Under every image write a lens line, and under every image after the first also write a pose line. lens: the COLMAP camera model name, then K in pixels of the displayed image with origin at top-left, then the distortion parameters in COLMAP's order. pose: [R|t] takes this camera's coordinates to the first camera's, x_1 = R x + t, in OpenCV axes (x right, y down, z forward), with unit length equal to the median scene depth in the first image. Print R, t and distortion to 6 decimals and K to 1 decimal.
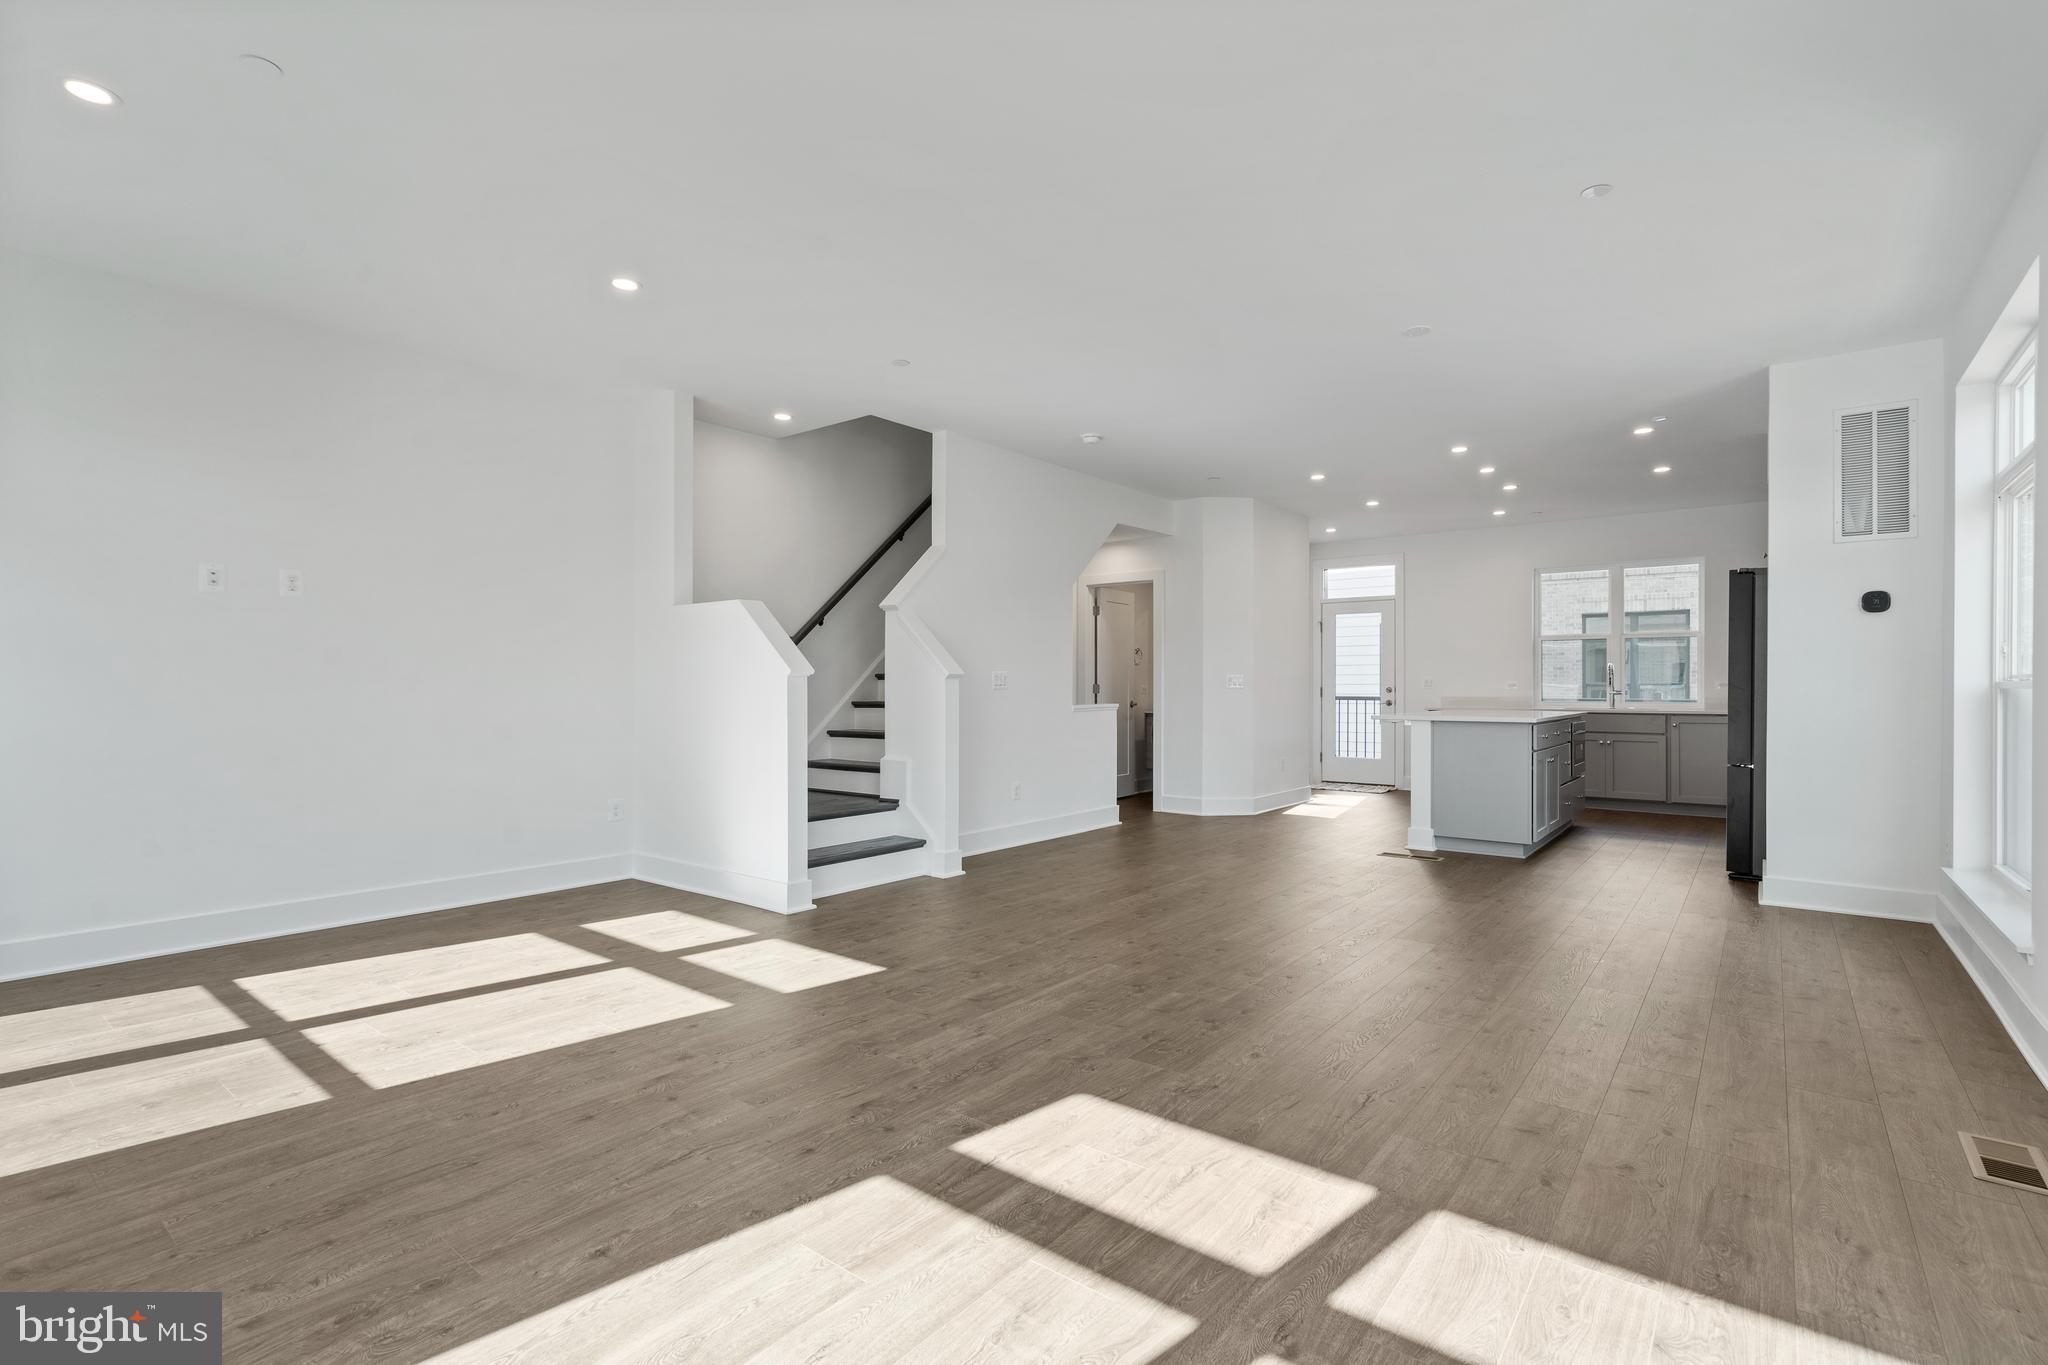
lens RADIAL K [[946.8, 0, 1037.3], [0, 946.8, 666.0], [0, 0, 1]] dist [0.000705, 0.002485]
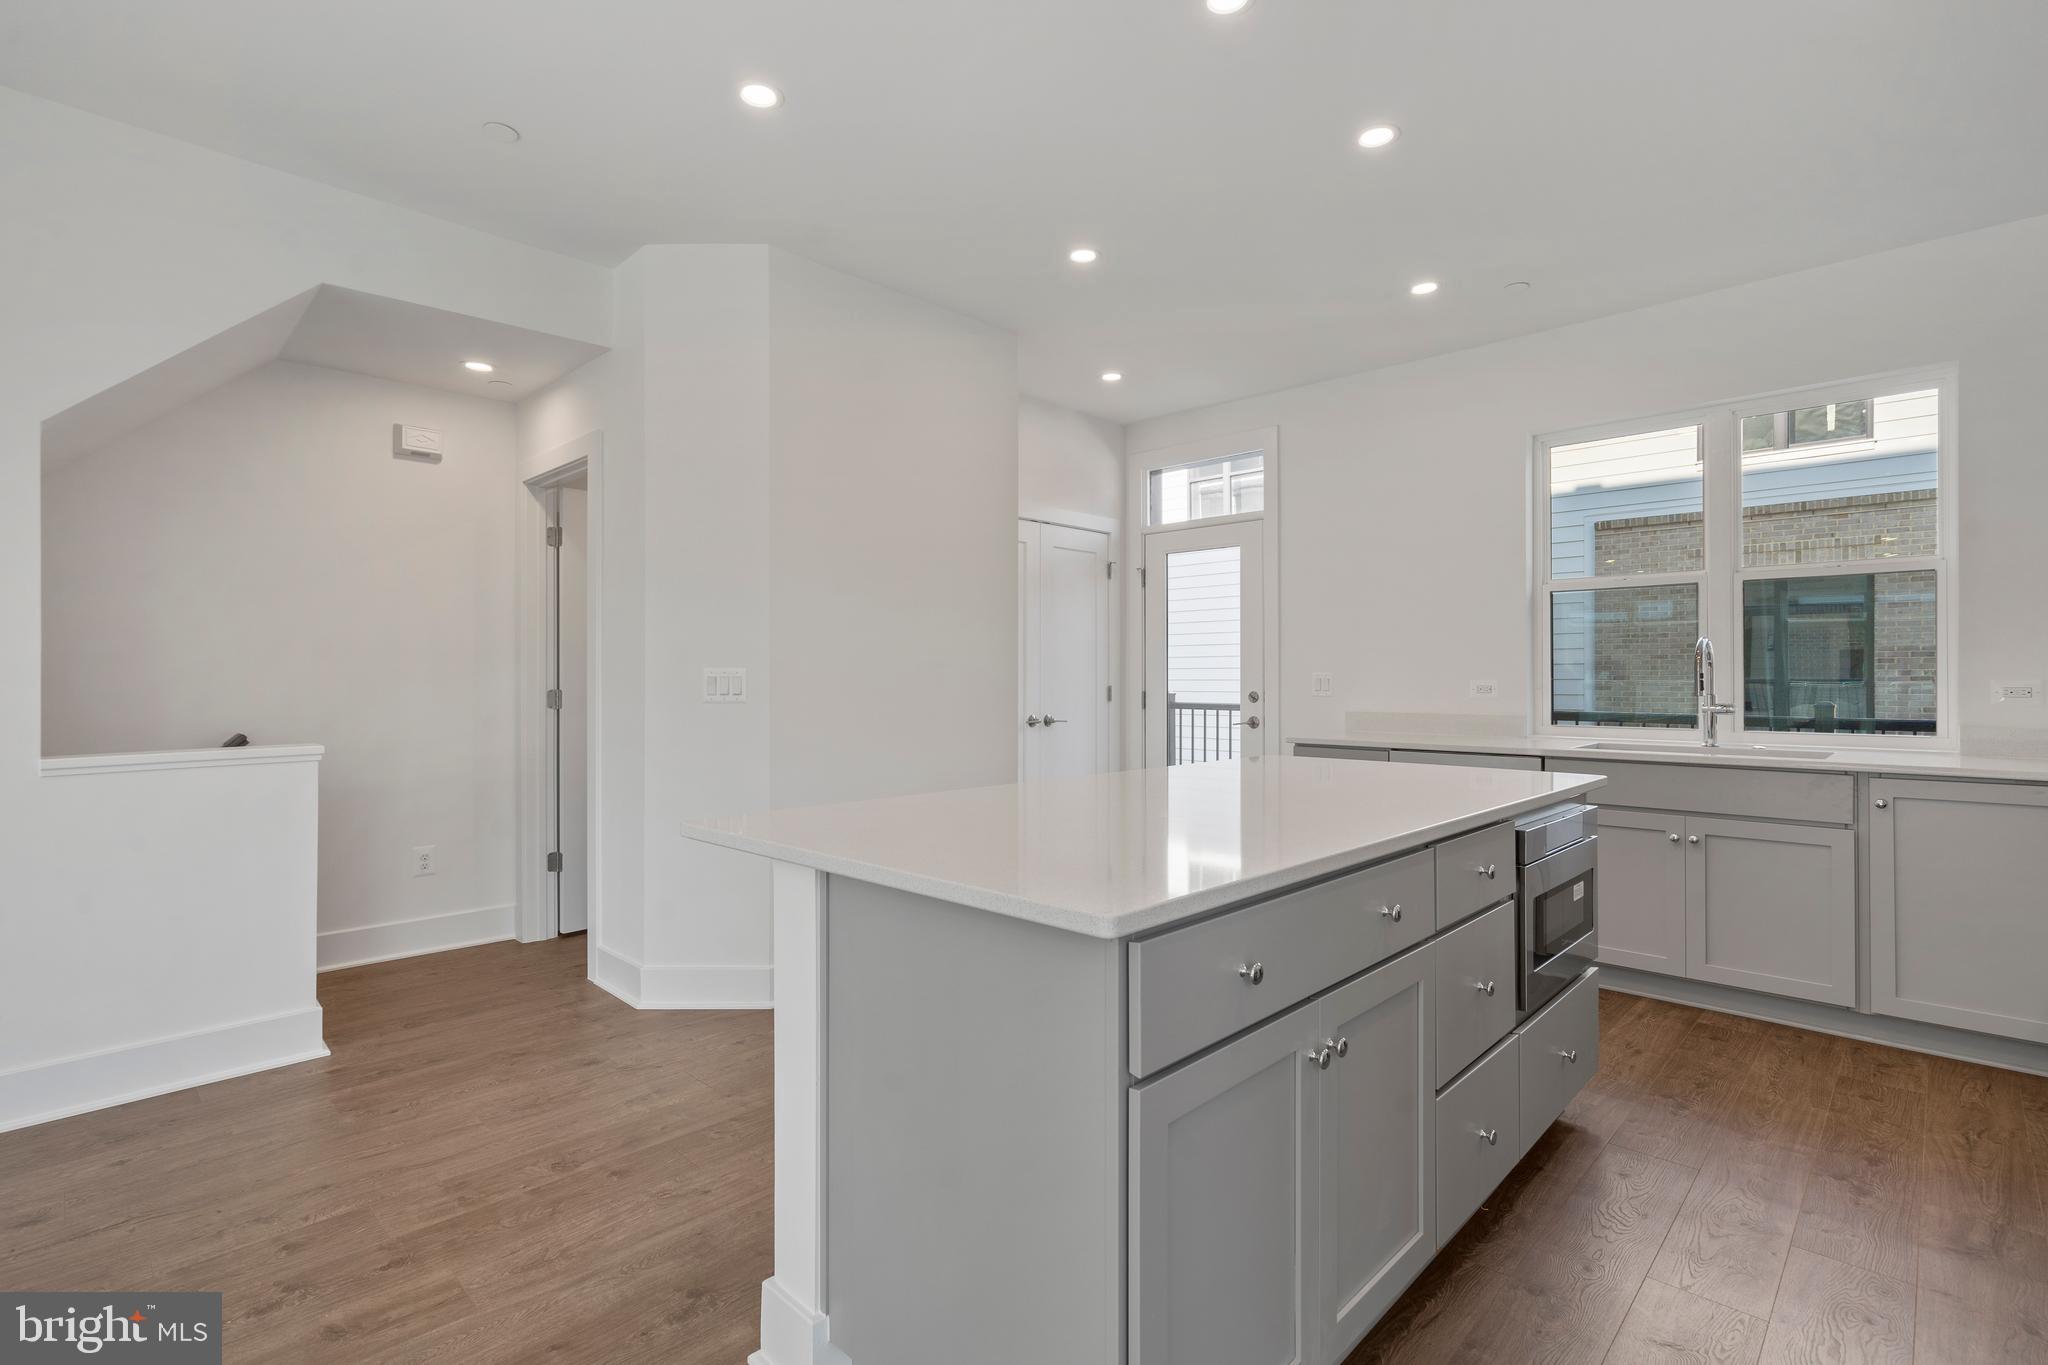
lens RADIAL K [[949.9, 0, 1024.3], [0, 949.9, 668.1], [0, 0, 1]] dist [-0.007904, -0.000616]
pose [[0.993134, -0.003803, -0.116919, 0.311484], [0.004769, 0.999957, 0.007980, 0.004819], [0.116884, -0.008483, 0.993109, 0.482999]]
